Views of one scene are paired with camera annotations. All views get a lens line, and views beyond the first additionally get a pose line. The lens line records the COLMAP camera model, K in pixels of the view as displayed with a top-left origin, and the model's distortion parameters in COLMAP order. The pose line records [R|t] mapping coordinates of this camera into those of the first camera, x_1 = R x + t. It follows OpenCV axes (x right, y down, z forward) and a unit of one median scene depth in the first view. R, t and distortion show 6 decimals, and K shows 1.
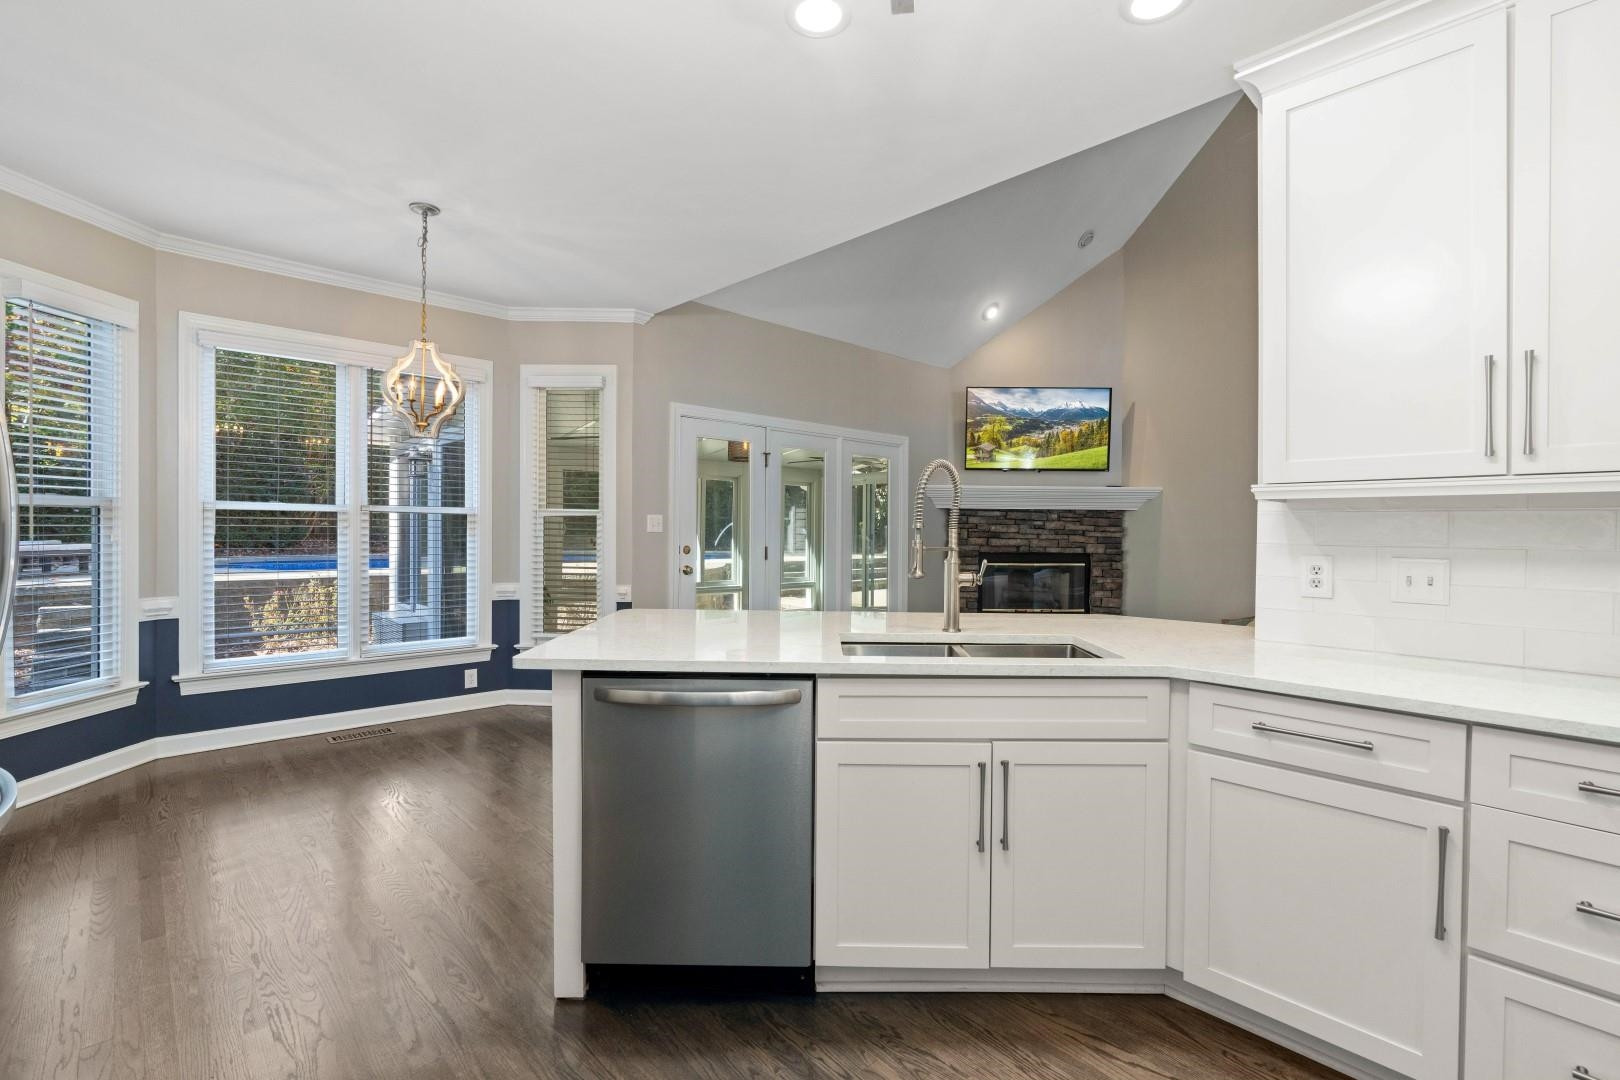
lens RADIAL K [[732.5, 0, 810.0], [0, 732.5, 540.0], [0, 0, 1]] dist [-0.002036, -0.000156]
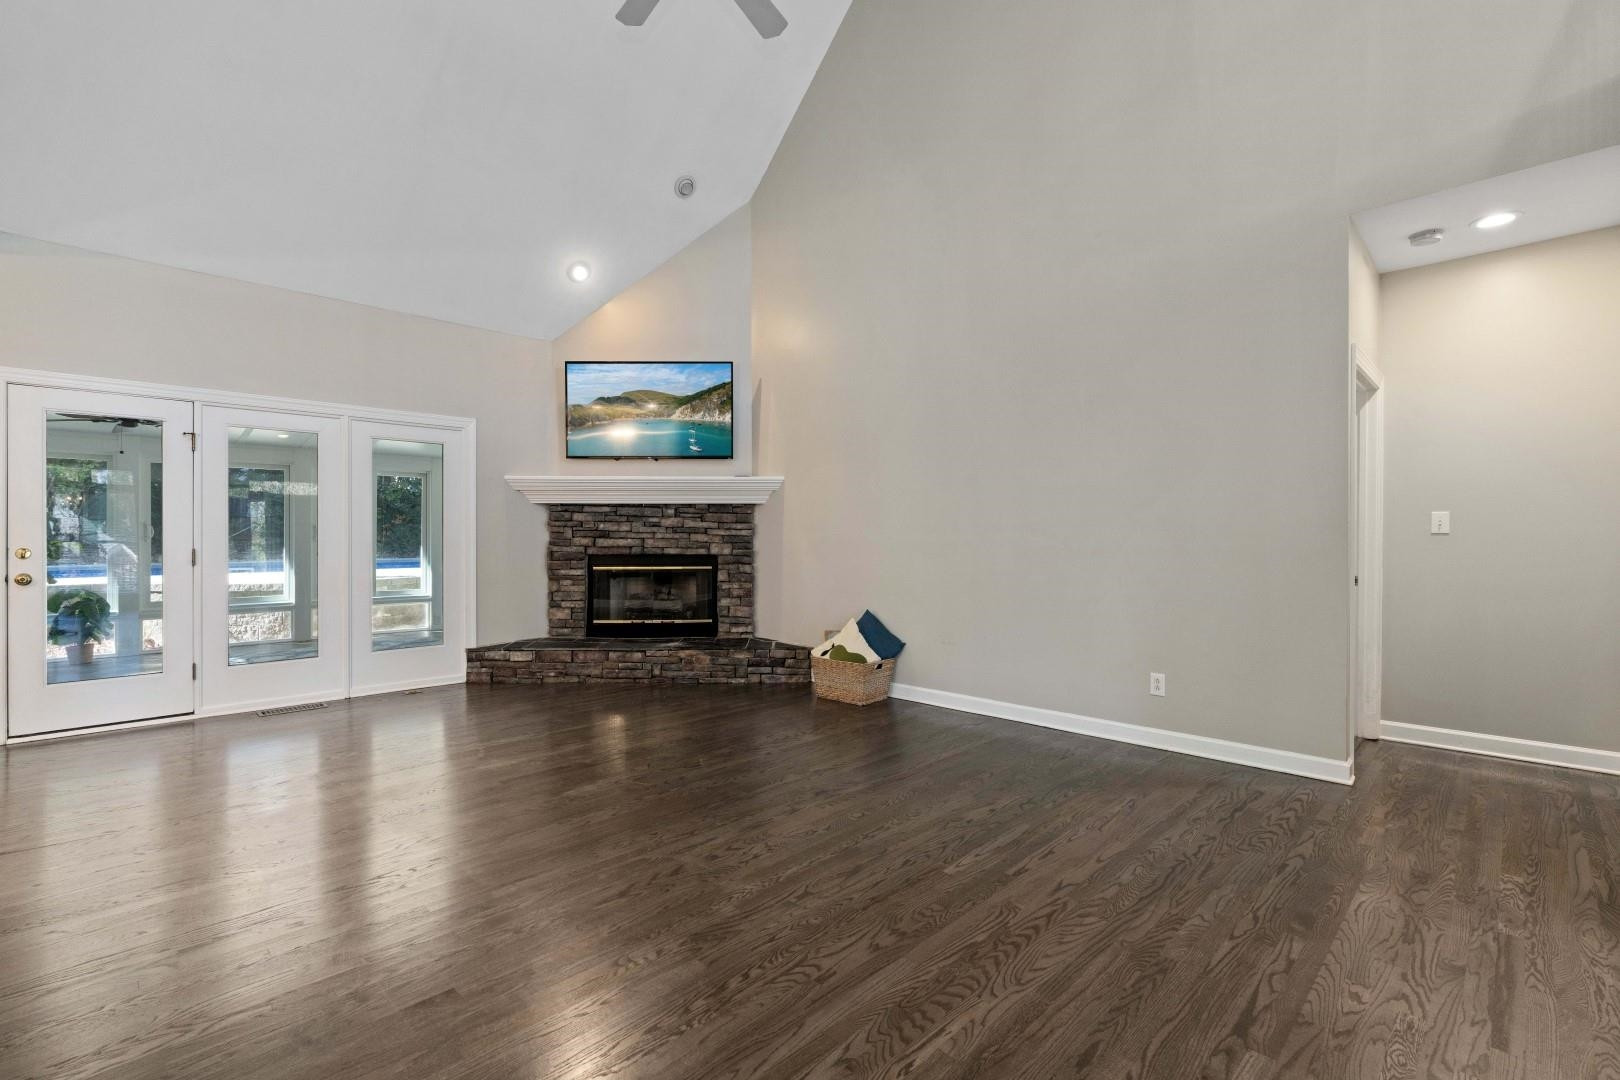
lens RADIAL K [[732.6, 0, 811.9], [0, 732.6, 533.2], [0, 0, 1]] dist [-0.003958, -0.000166]
pose [[0.999000, -0.008047, 0.043987, 0.640019], [0.008843, 0.999800, -0.017936, 0.013340], [-0.043834, 0.018307, 0.998871, 0.186384]]
